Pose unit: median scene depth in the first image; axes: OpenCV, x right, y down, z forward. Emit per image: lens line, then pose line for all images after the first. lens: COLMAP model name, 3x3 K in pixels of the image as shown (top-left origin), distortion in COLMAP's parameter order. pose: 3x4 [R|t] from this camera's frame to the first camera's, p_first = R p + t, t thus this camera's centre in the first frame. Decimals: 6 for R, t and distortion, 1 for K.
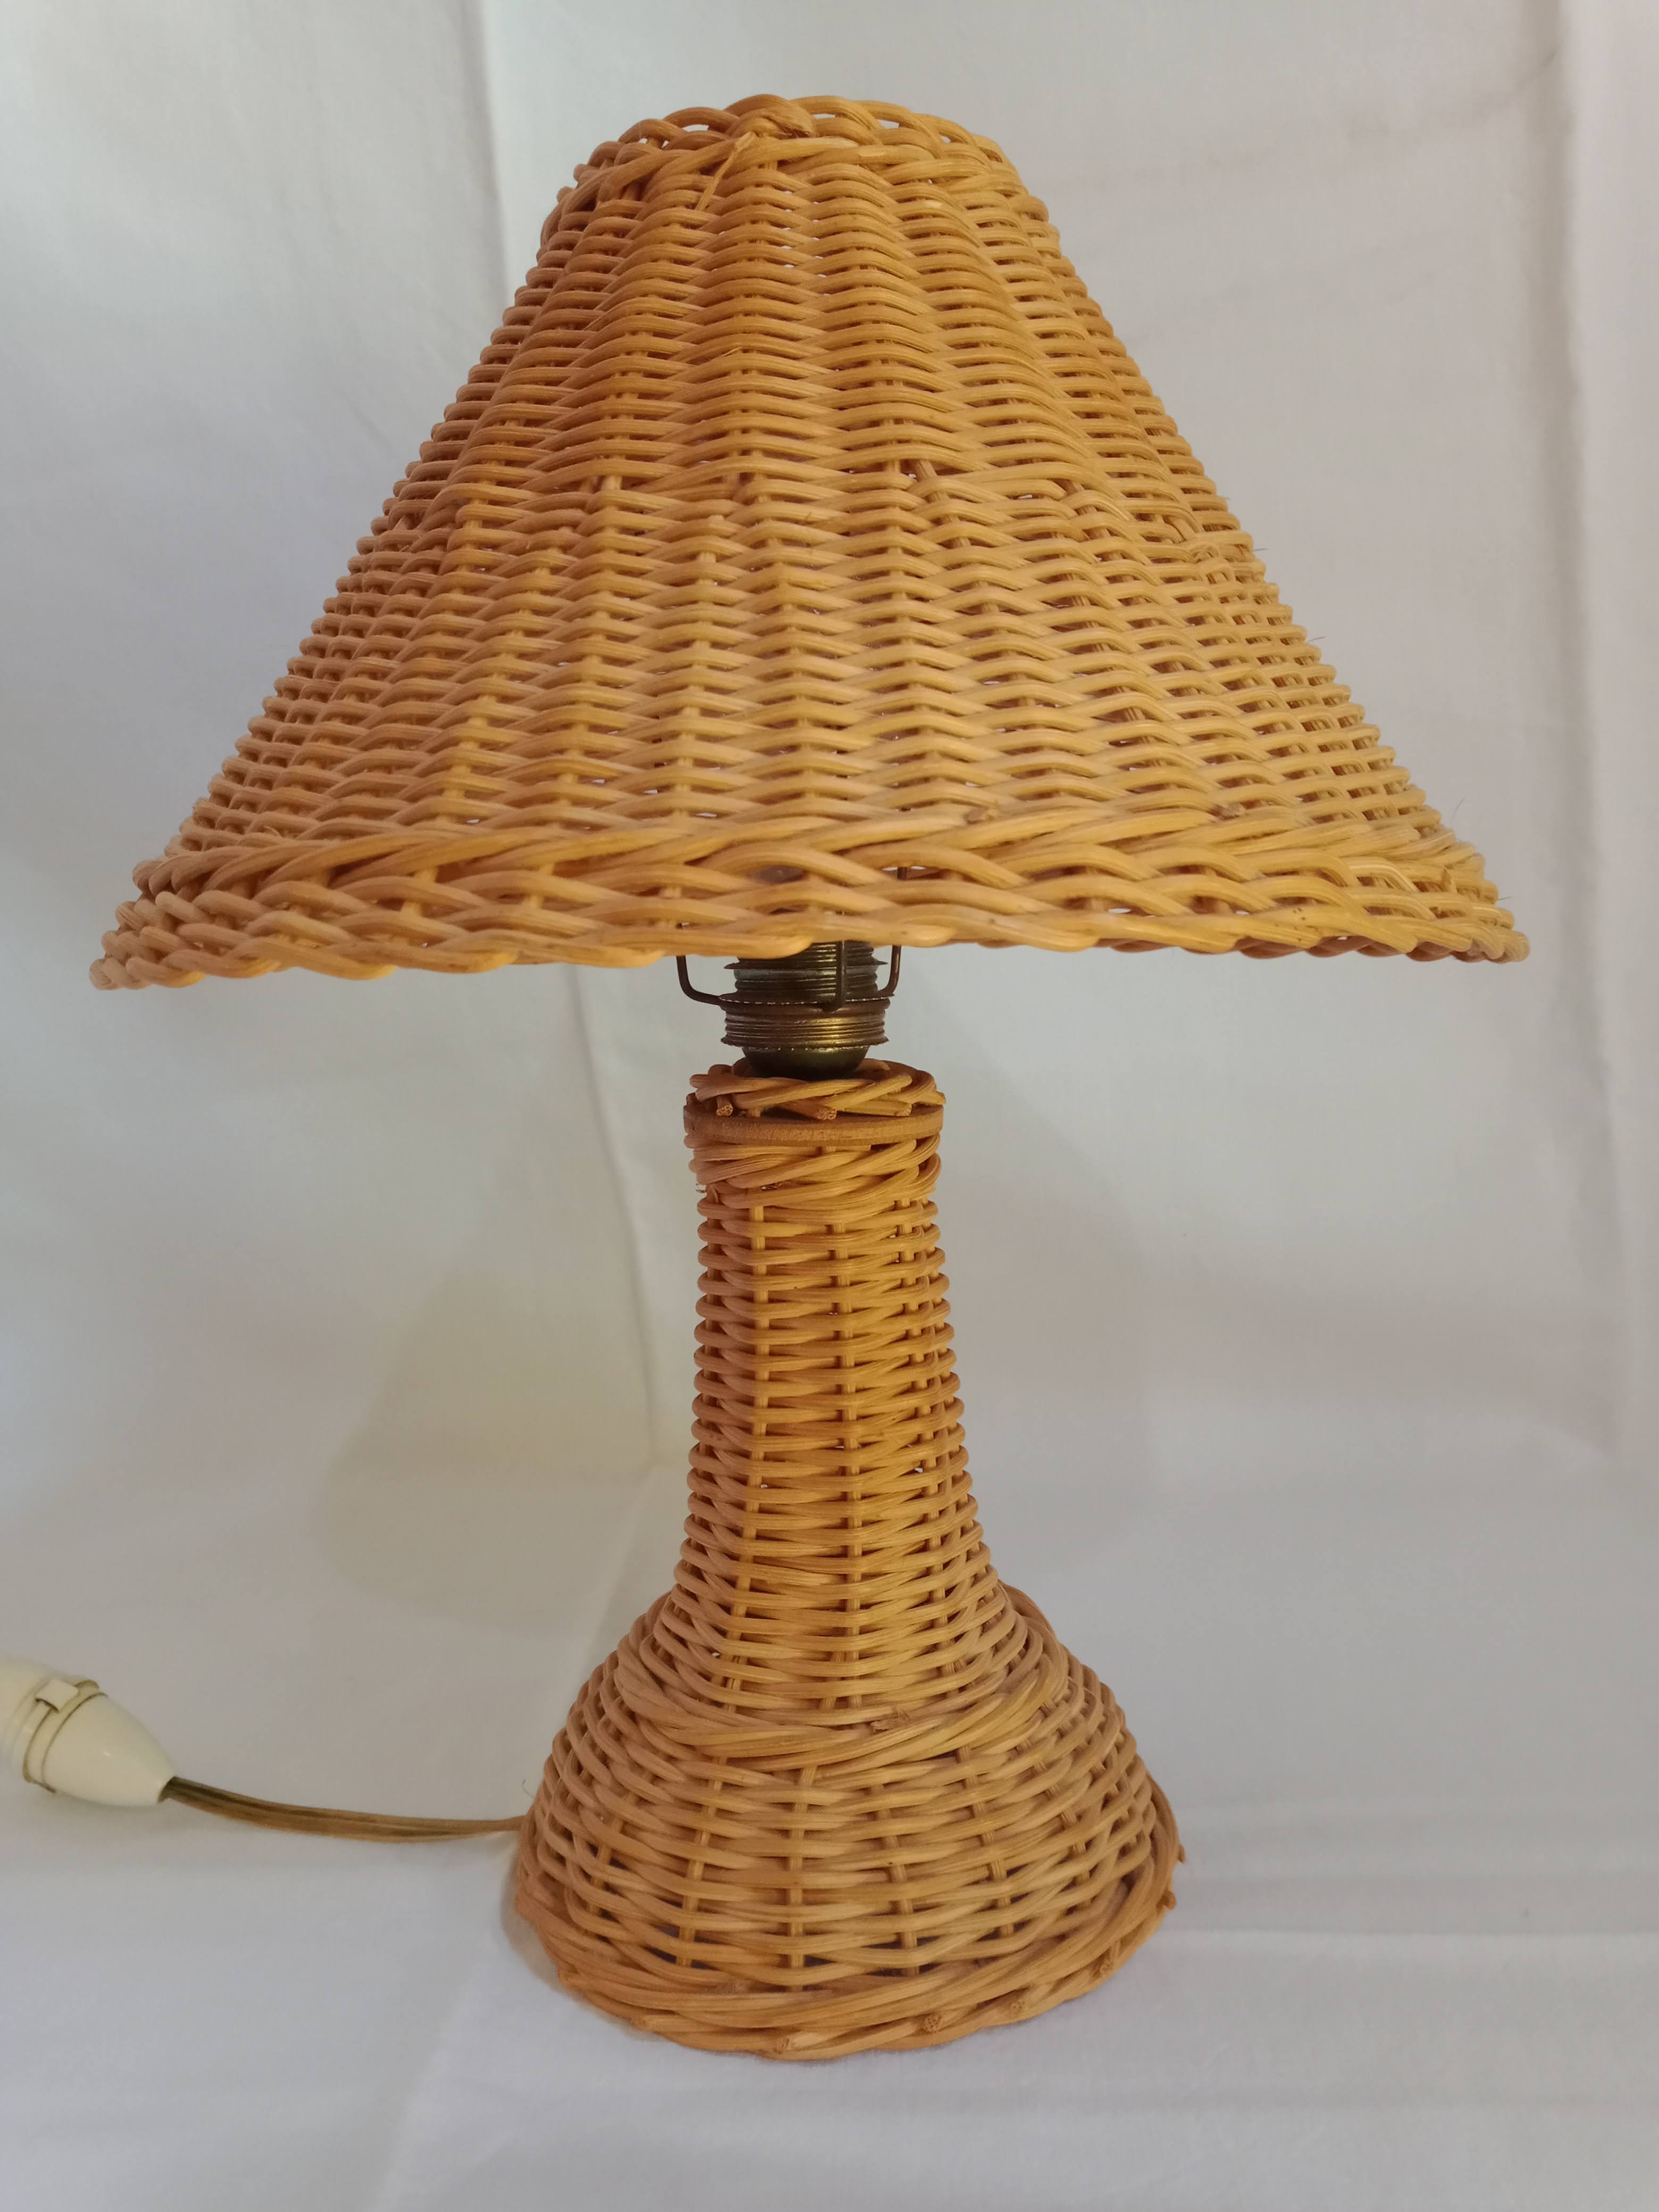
lens RADIAL K [[1790.5, 0, 839.2], [0, 1790.5, 1115.6], [0, 0, 1]] dist [-0.011401, -0.035186]
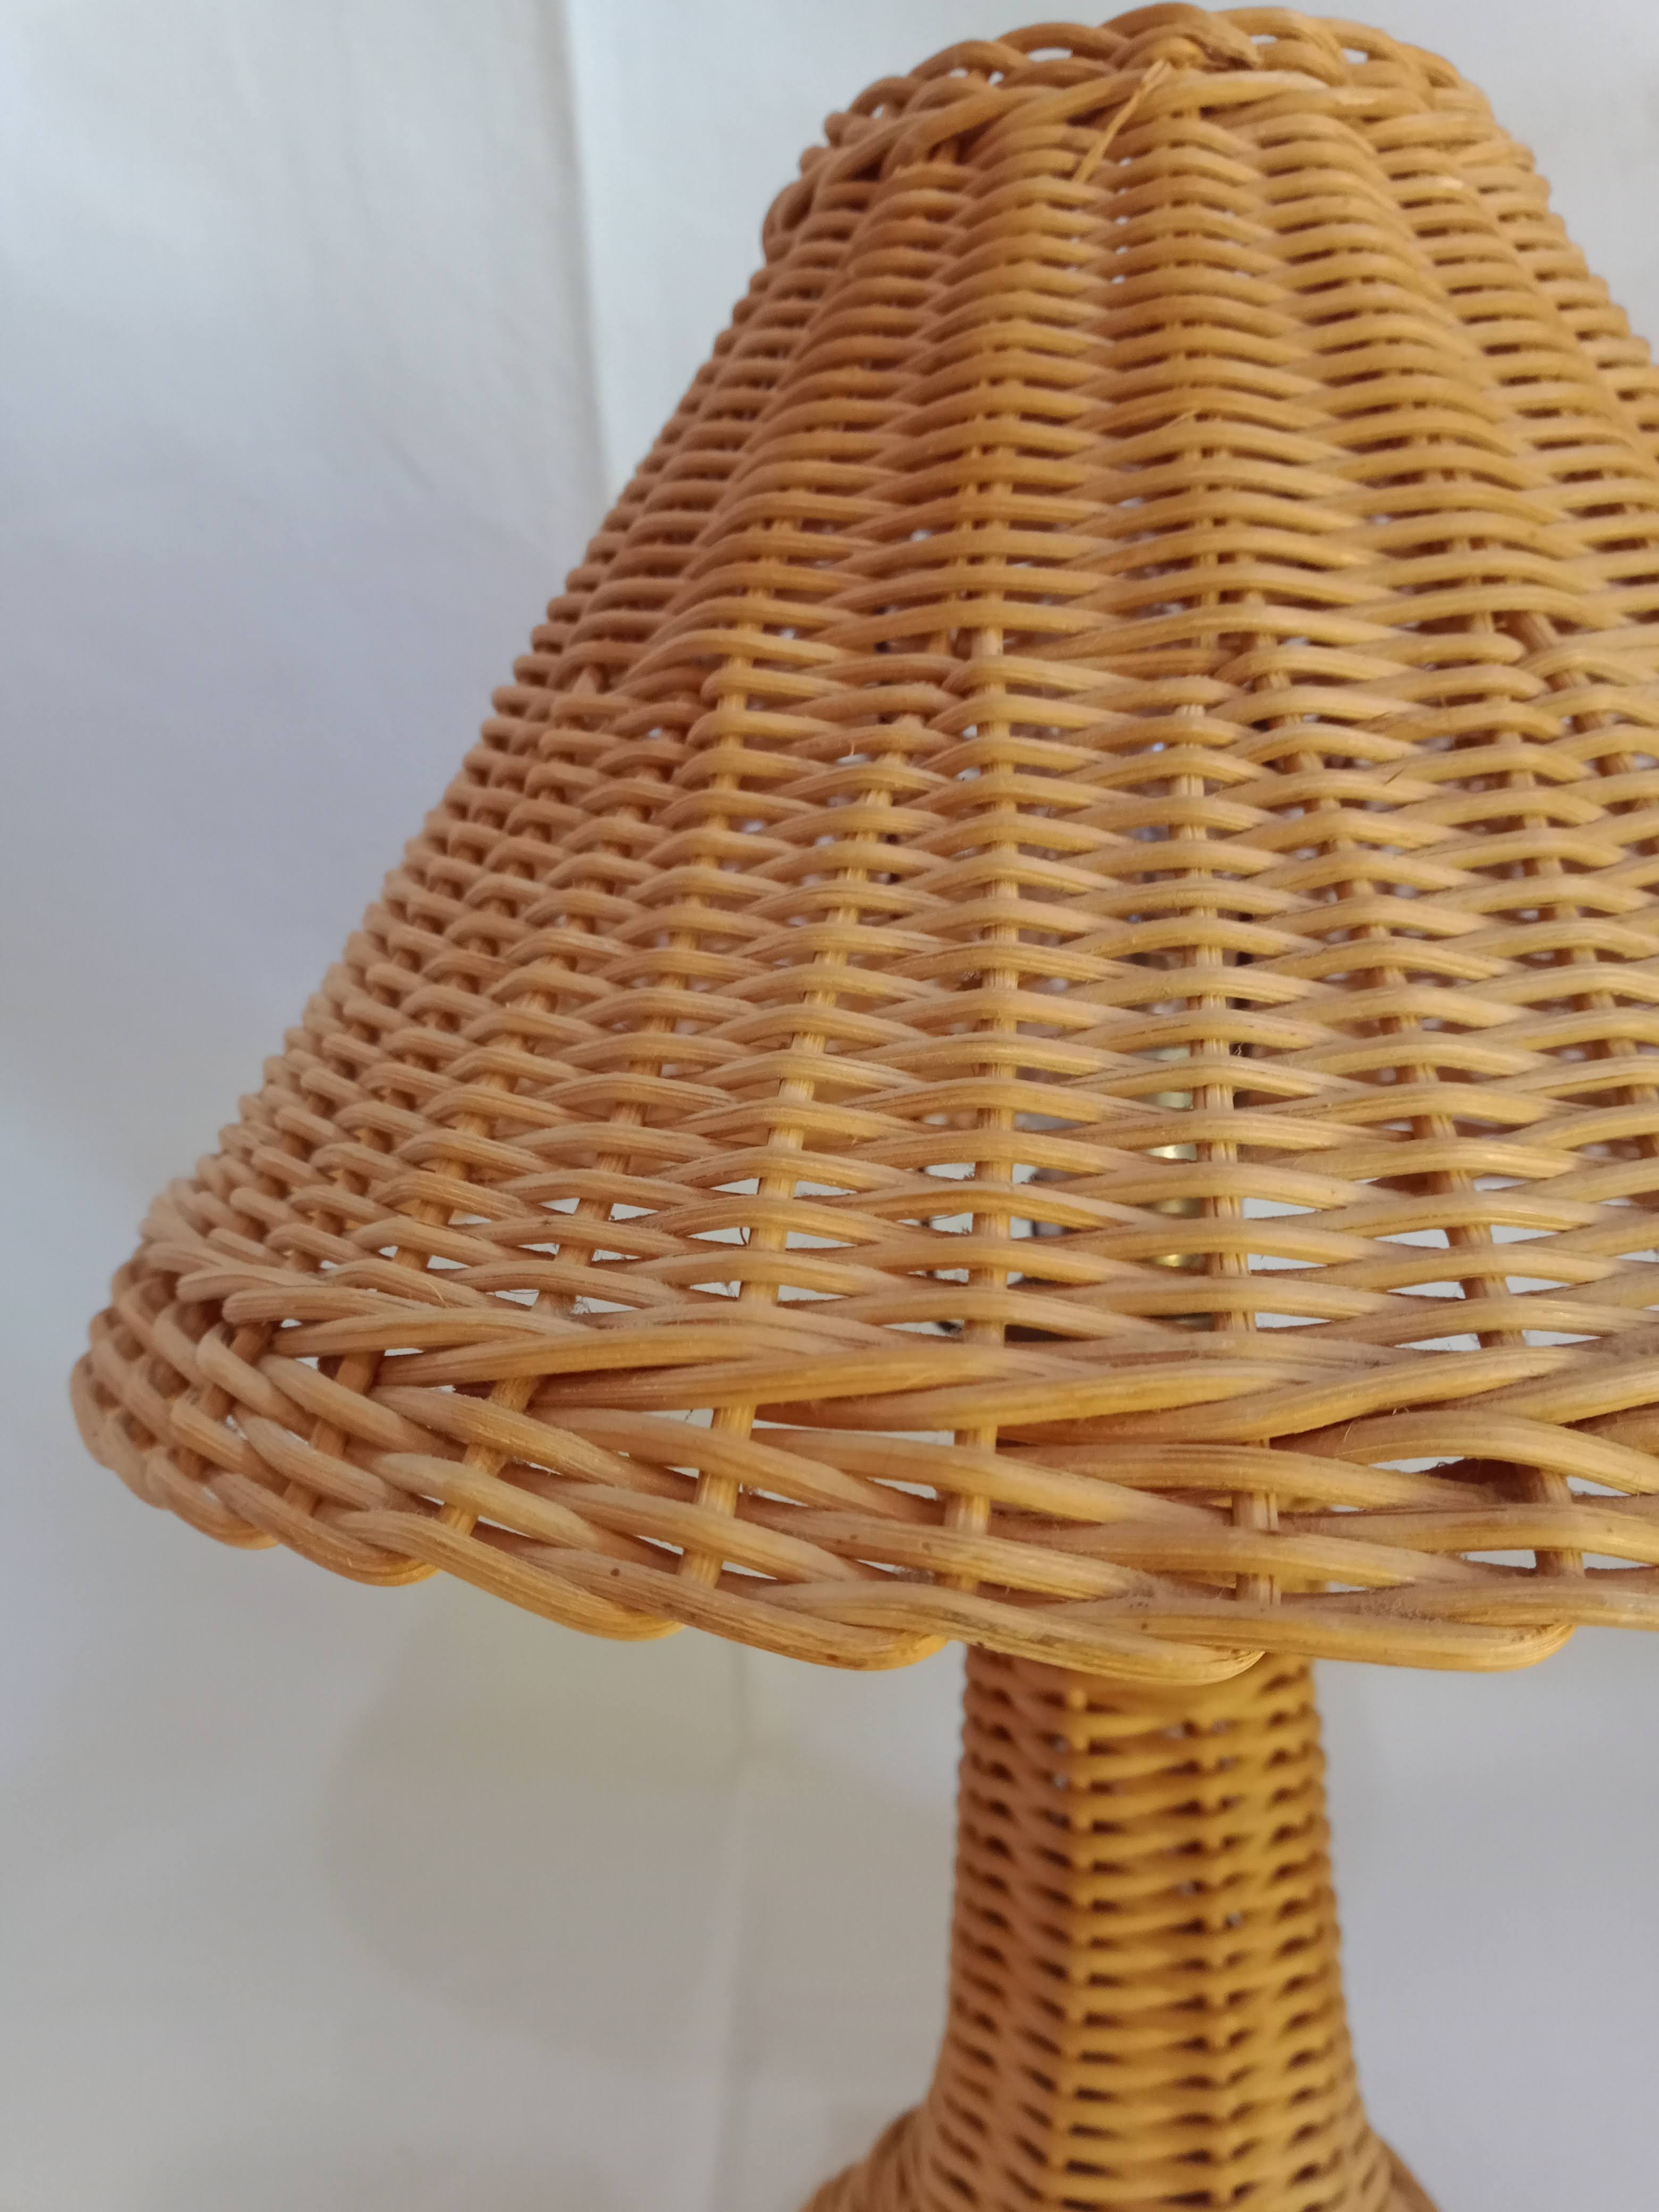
lens RADIAL K [[1790.5, 0, 821.9], [0, 1790.5, 1089.2], [0, 0, 1]] dist [-0.011401, -0.035186]
pose [[0.999614, 0.002798, 0.027643, -0.192455], [-0.002355, 0.999868, -0.016049, -0.193794], [-0.027684, 0.015977, 0.999489, 0.411535]]
